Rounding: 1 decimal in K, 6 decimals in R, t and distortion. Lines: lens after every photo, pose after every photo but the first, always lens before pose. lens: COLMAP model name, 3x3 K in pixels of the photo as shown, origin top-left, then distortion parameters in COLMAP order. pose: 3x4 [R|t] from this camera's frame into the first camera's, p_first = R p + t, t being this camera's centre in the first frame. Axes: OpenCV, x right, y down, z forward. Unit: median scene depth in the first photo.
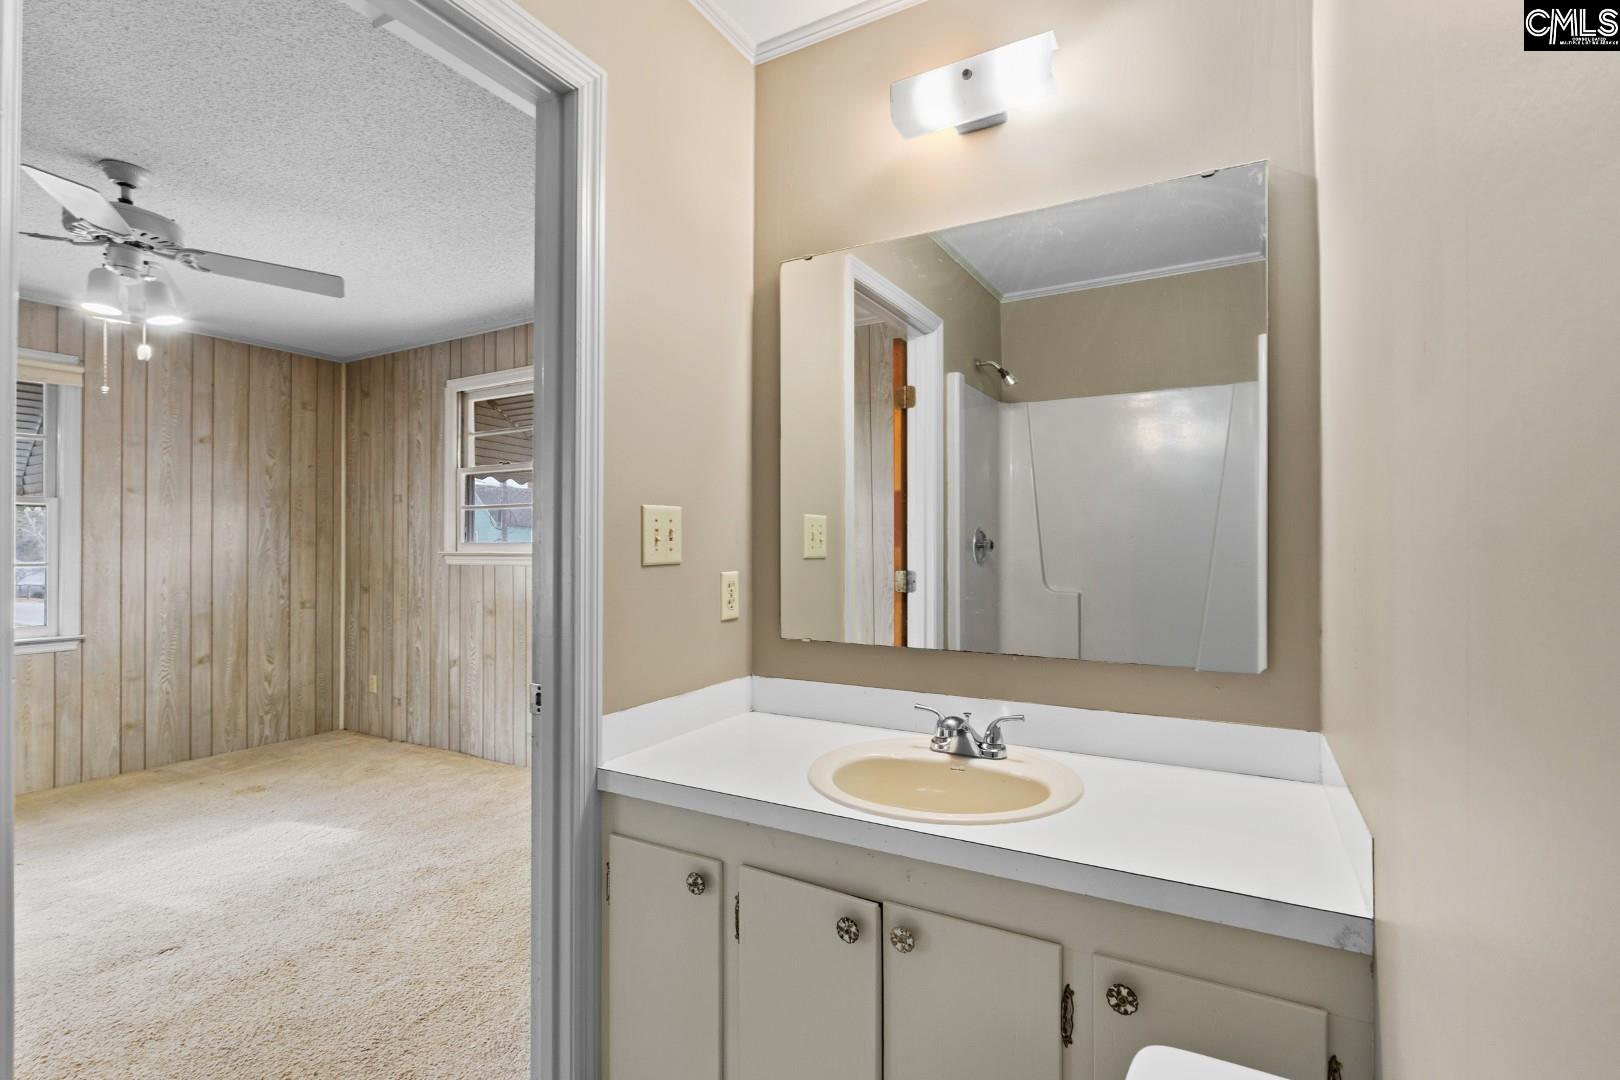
lens RADIAL K [[747.7, 0, 802.0], [0, 747.7, 537.7], [0, 0, 1]] dist [-0.004633, -0.000012]
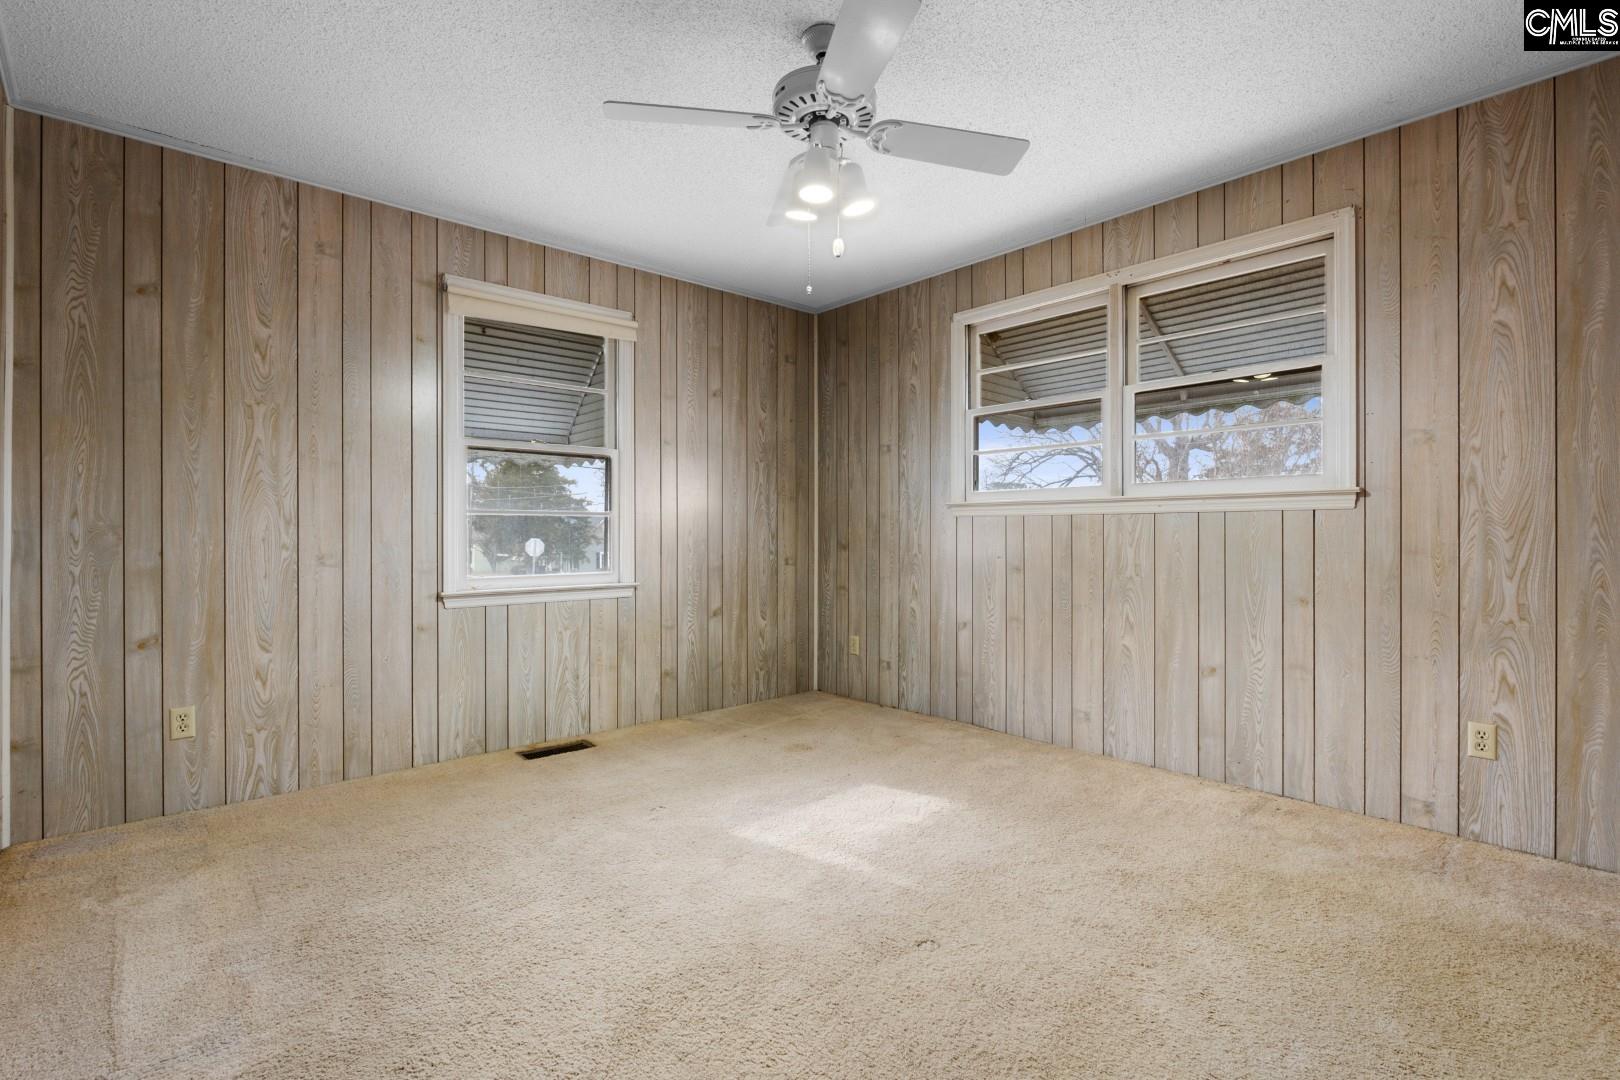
lens RADIAL K [[747.7, 0, 818.1], [0, 747.7, 522.3], [0, 0, 1]] dist [-0.004633, -0.000012]
pose [[0.947214, -0.004714, -0.320566, -0.337854], [0.005469, 0.999984, 0.001455, 0.040414], [0.320554, -0.003131, 0.947225, 0.085580]]
